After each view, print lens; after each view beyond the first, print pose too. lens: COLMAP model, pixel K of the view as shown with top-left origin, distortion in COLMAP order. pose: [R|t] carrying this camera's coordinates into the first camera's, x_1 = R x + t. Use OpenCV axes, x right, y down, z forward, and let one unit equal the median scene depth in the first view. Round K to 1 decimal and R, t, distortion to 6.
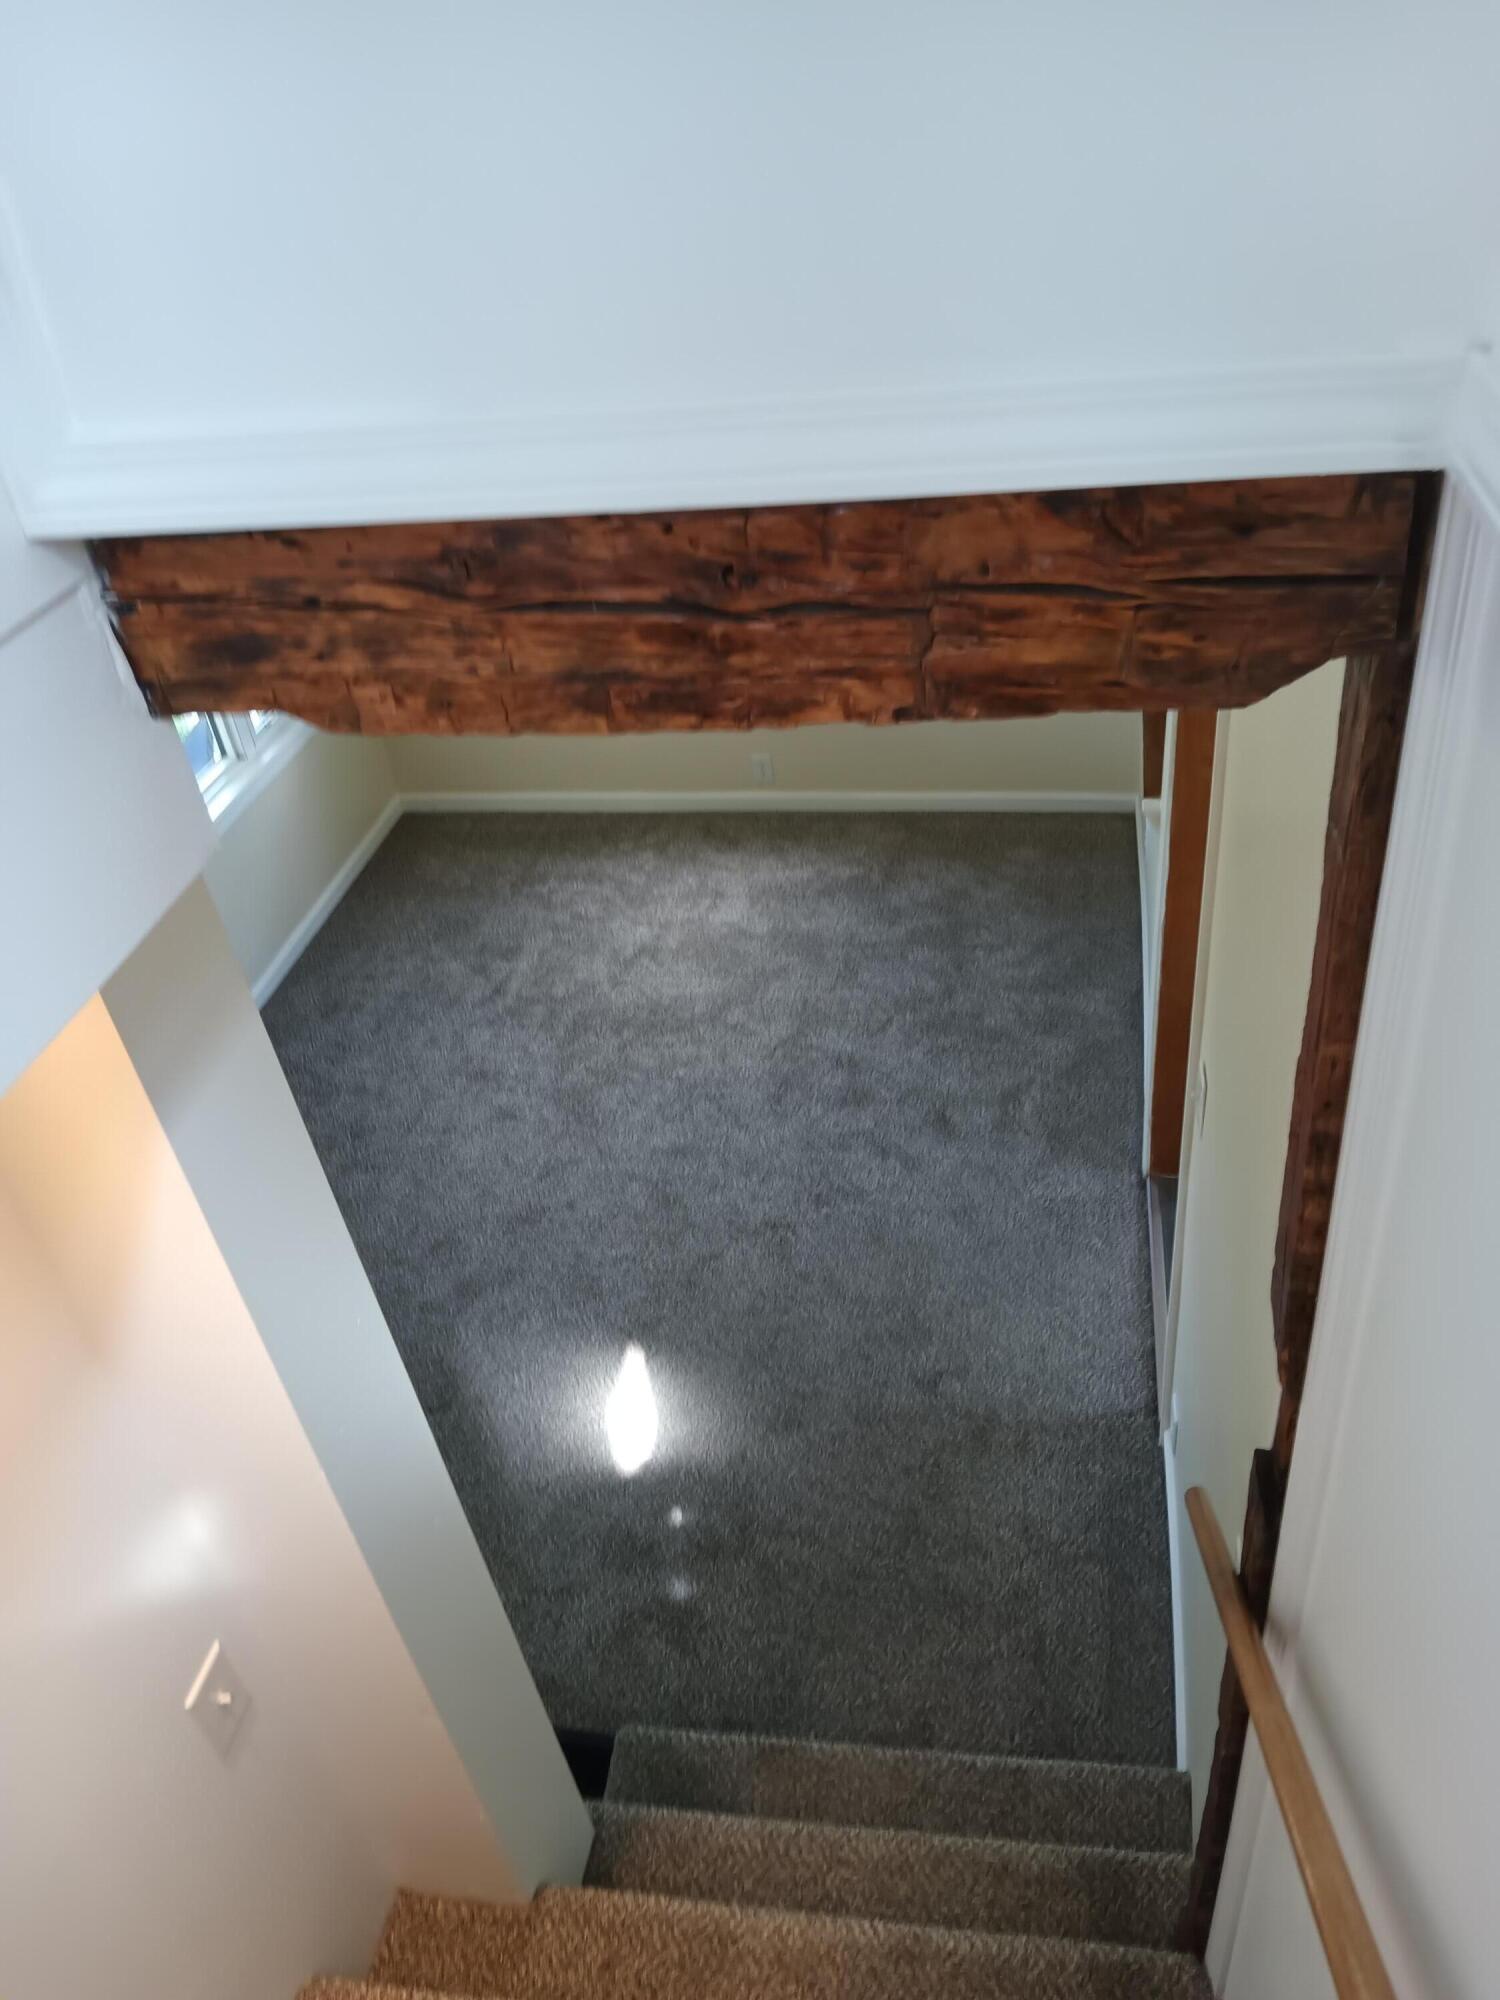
lens RADIAL K [[1500.7, 0, 751.9], [0, 1500.7, 986.6], [0, 0, 1]] dist [0.077807, -0.148848]
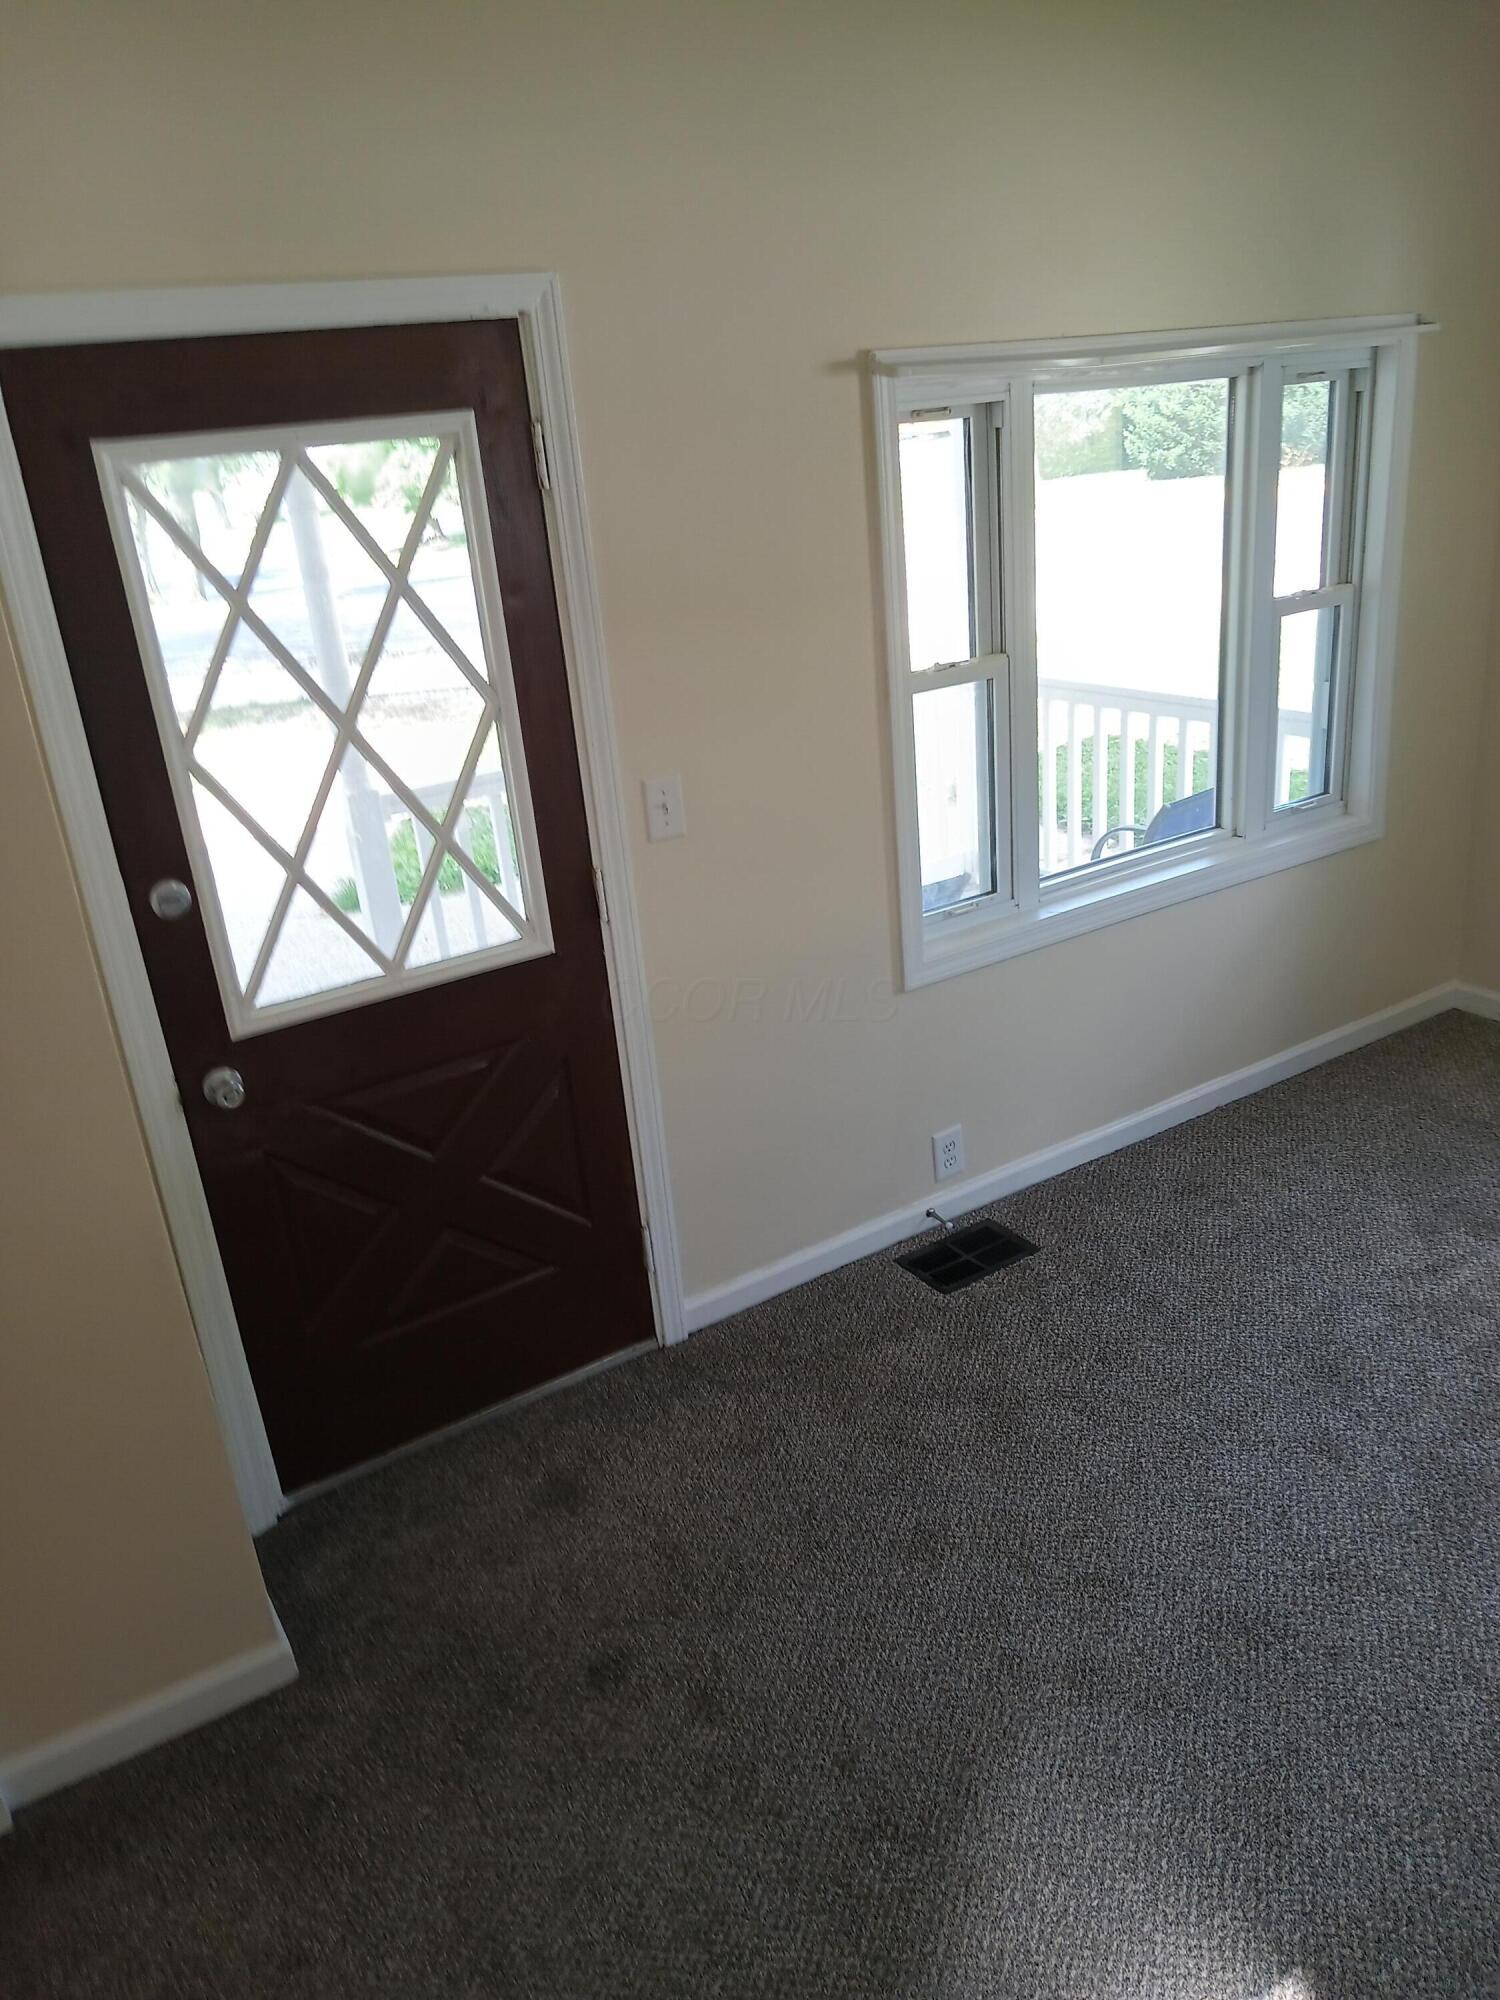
lens RADIAL K [[1500.7, 0, 751.9], [0, 1500.7, 986.6], [0, 0, 1]] dist [0.077807, -0.148848]
pose [[0.676075, 0.317034, -0.665141, 0.023426], [-0.419021, 0.907951, 0.006858, 0.013315], [0.606090, 0.274071, 0.746686, 0.424833]]
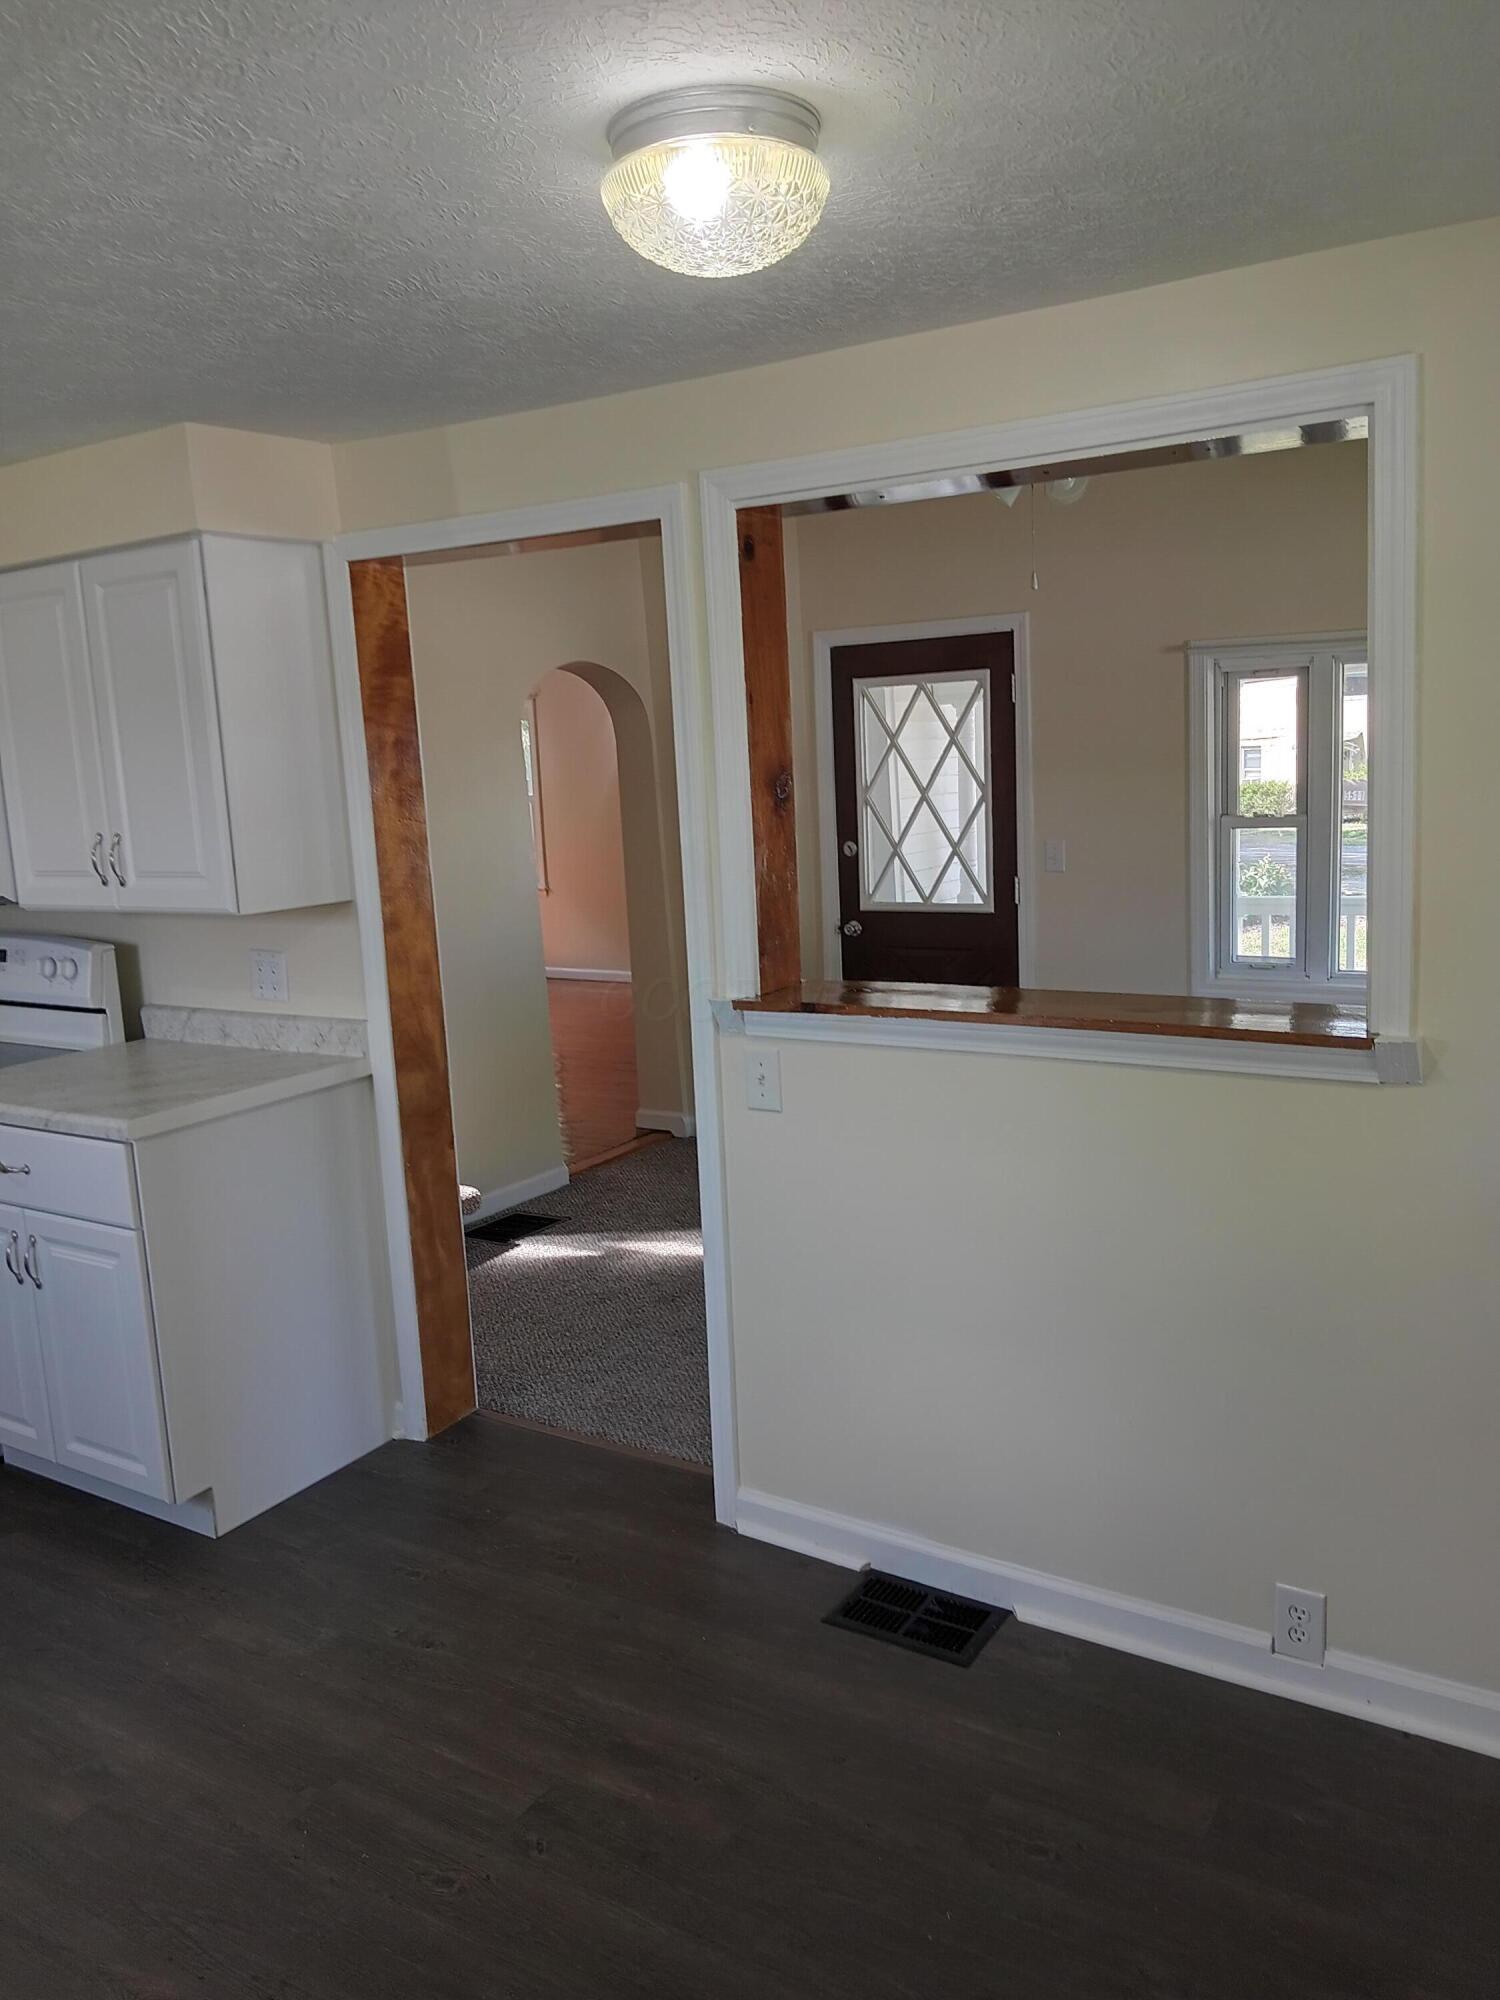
lens RADIAL K [[1500.7, 0, 751.9], [0, 1500.7, 986.6], [0, 0, 1]] dist [0.077807, -0.148848]
pose [[-0.371196, 0.270607, -0.888249, 0.873445], [-0.464612, 0.774107, 0.429993, -0.409312], [0.803958, 0.572303, -0.161619, 0.953643]]
